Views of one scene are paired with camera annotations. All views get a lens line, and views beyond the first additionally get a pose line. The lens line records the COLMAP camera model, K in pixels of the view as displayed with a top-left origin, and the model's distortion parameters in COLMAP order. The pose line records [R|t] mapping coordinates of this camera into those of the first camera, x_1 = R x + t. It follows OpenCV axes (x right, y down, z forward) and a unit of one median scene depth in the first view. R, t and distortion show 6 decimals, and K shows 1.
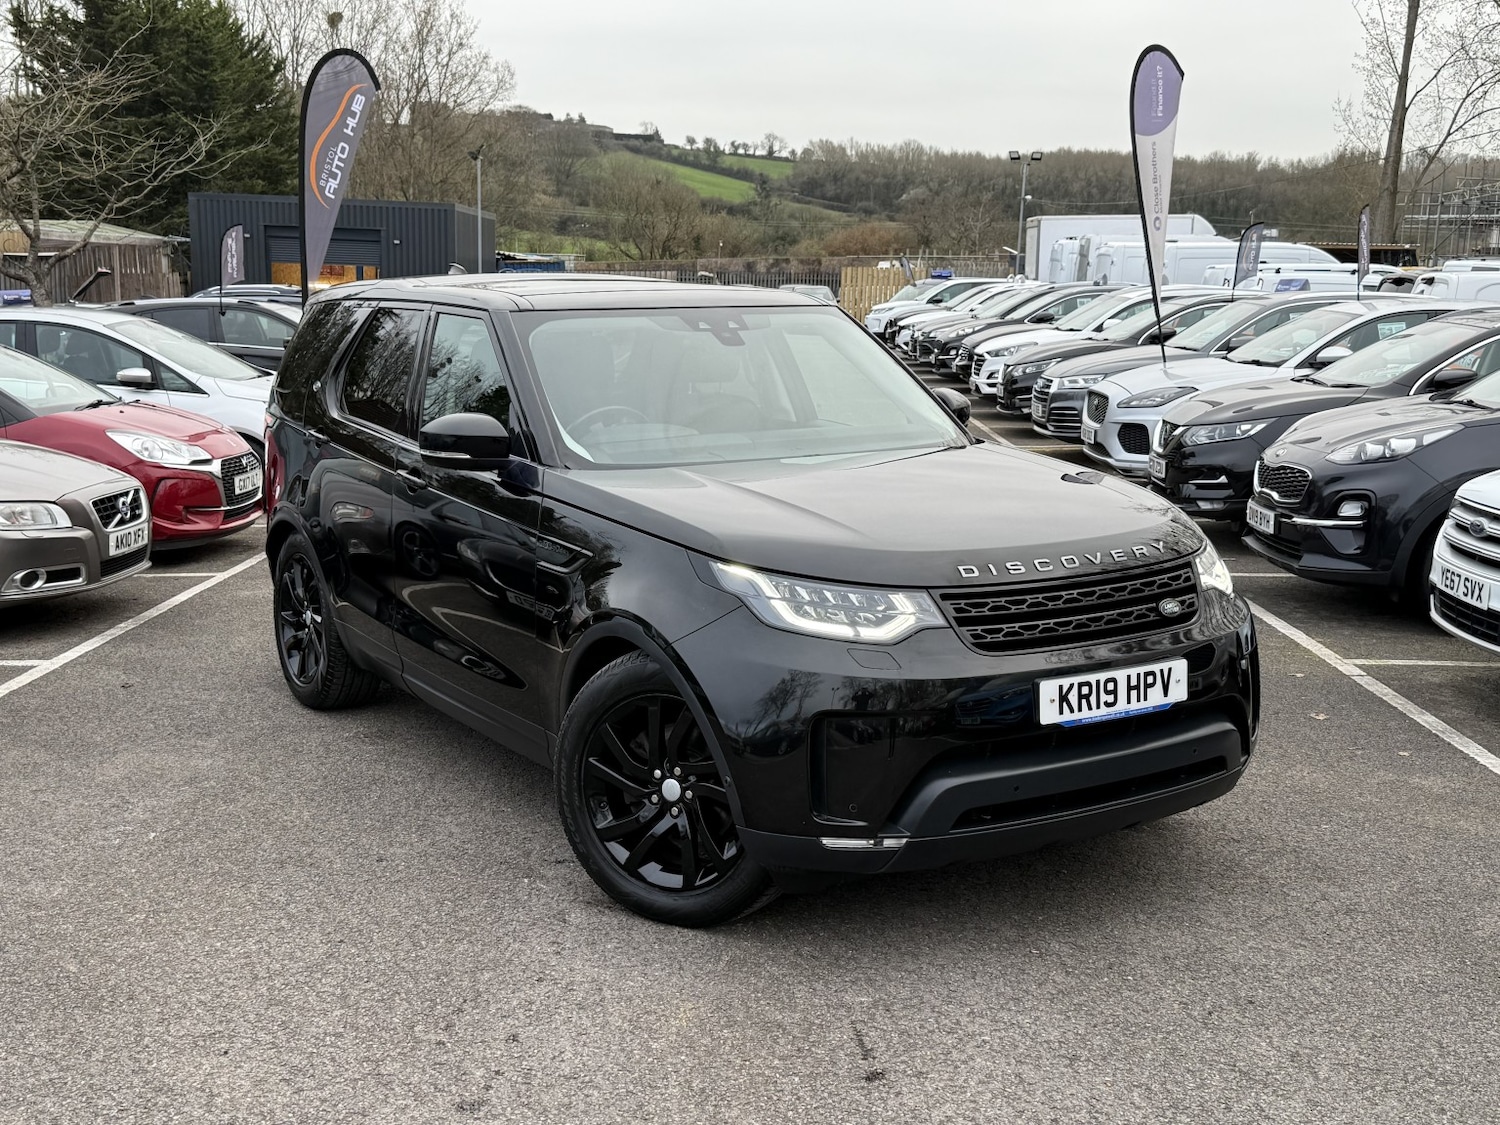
lens RADIAL K [[1686.8, 0, 747.1], [0, 1686.8, 565.6], [0, 0, 1]] dist [0.189295, -0.421658]
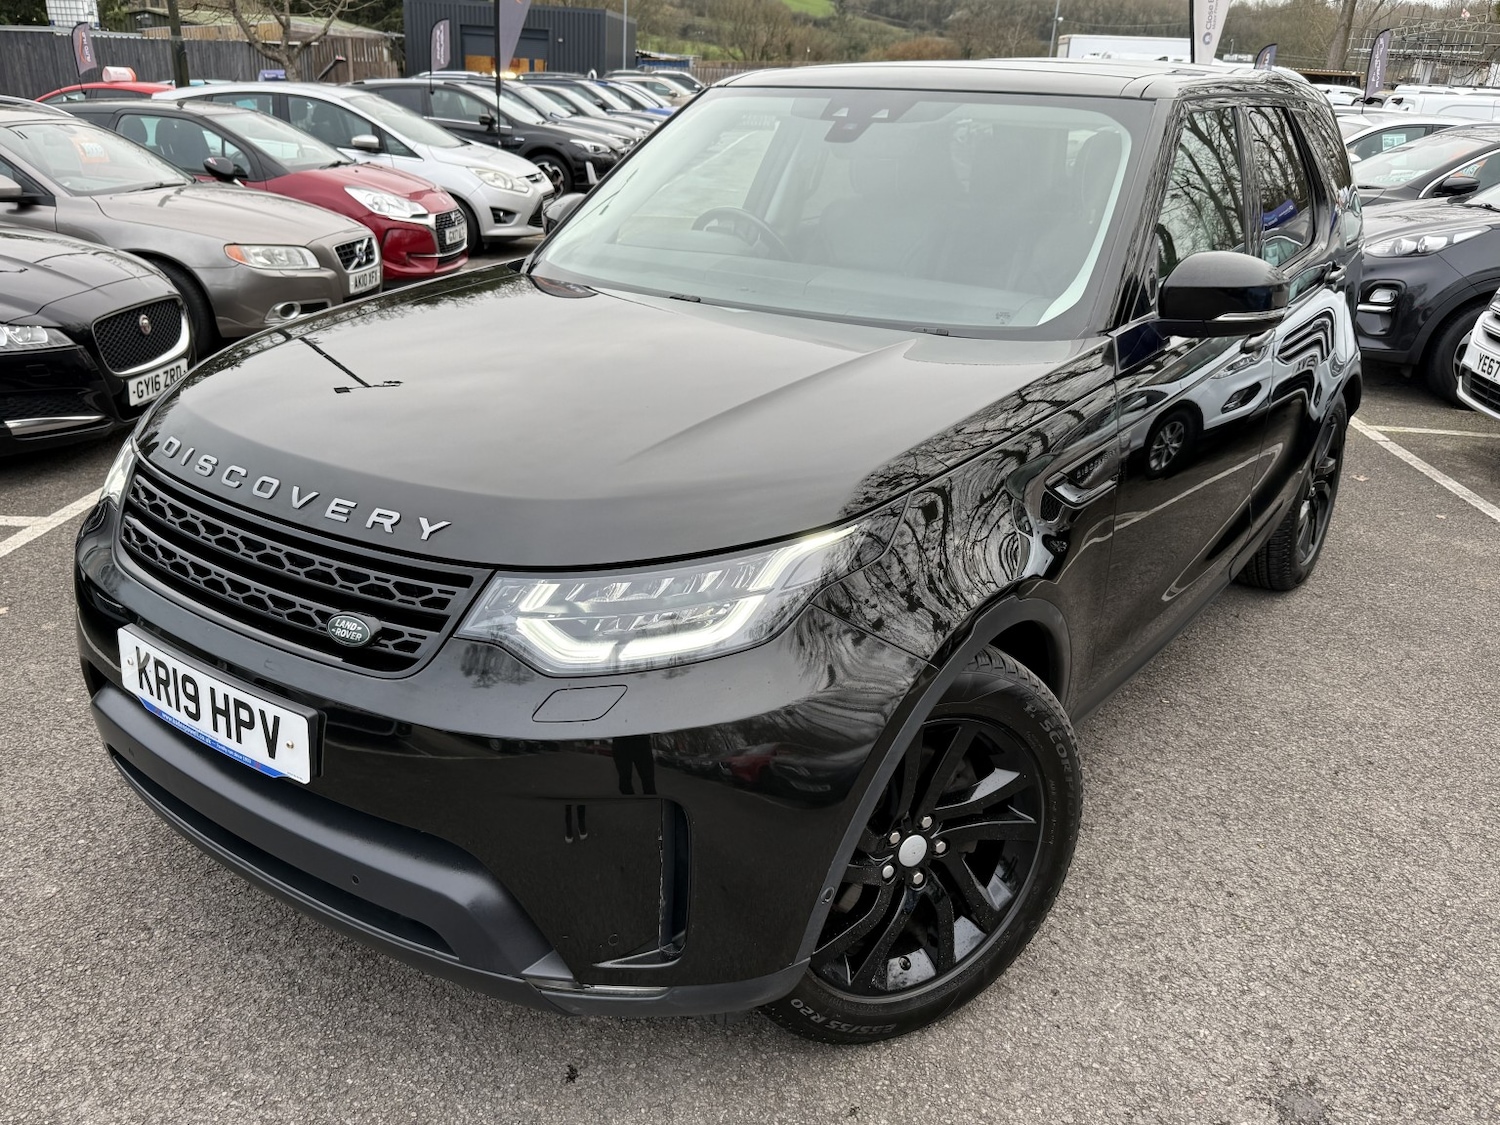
lens RADIAL K [[1229.8, 0, 753.1], [0, 1229.8, 566.0], [0, 0, 1]] dist [0.066897, -0.120876]
pose [[0.998018, 0.049888, -0.038350, -0.042727], [-0.040945, 0.977646, 0.206231, -0.010502], [0.047781, -0.204252, 0.977752, 0.115090]]
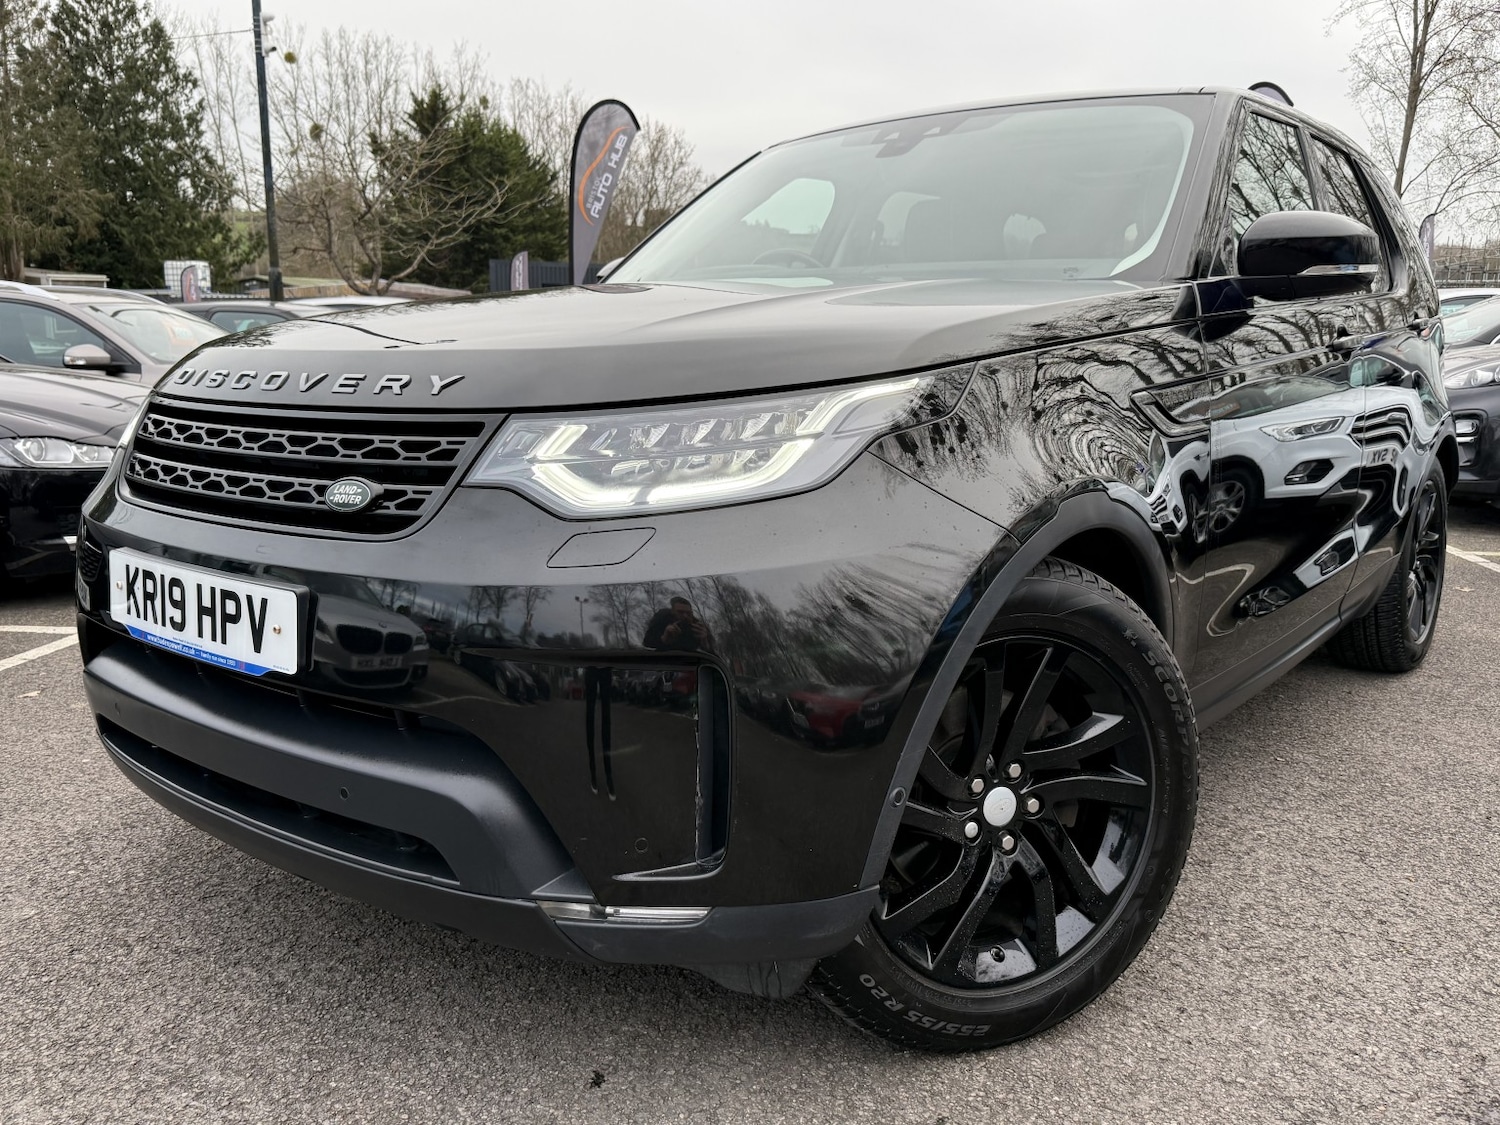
lens RADIAL K [[1229.8, 0, 753.1], [0, 1229.8, 566.0], [0, 0, 1]] dist [0.066897, -0.120876]
pose [[0.994658, 0.021481, -0.100966, -0.038392], [-0.019540, 0.999605, 0.020181, 0.058011], [0.101360, -0.018100, 0.994685, 0.136954]]
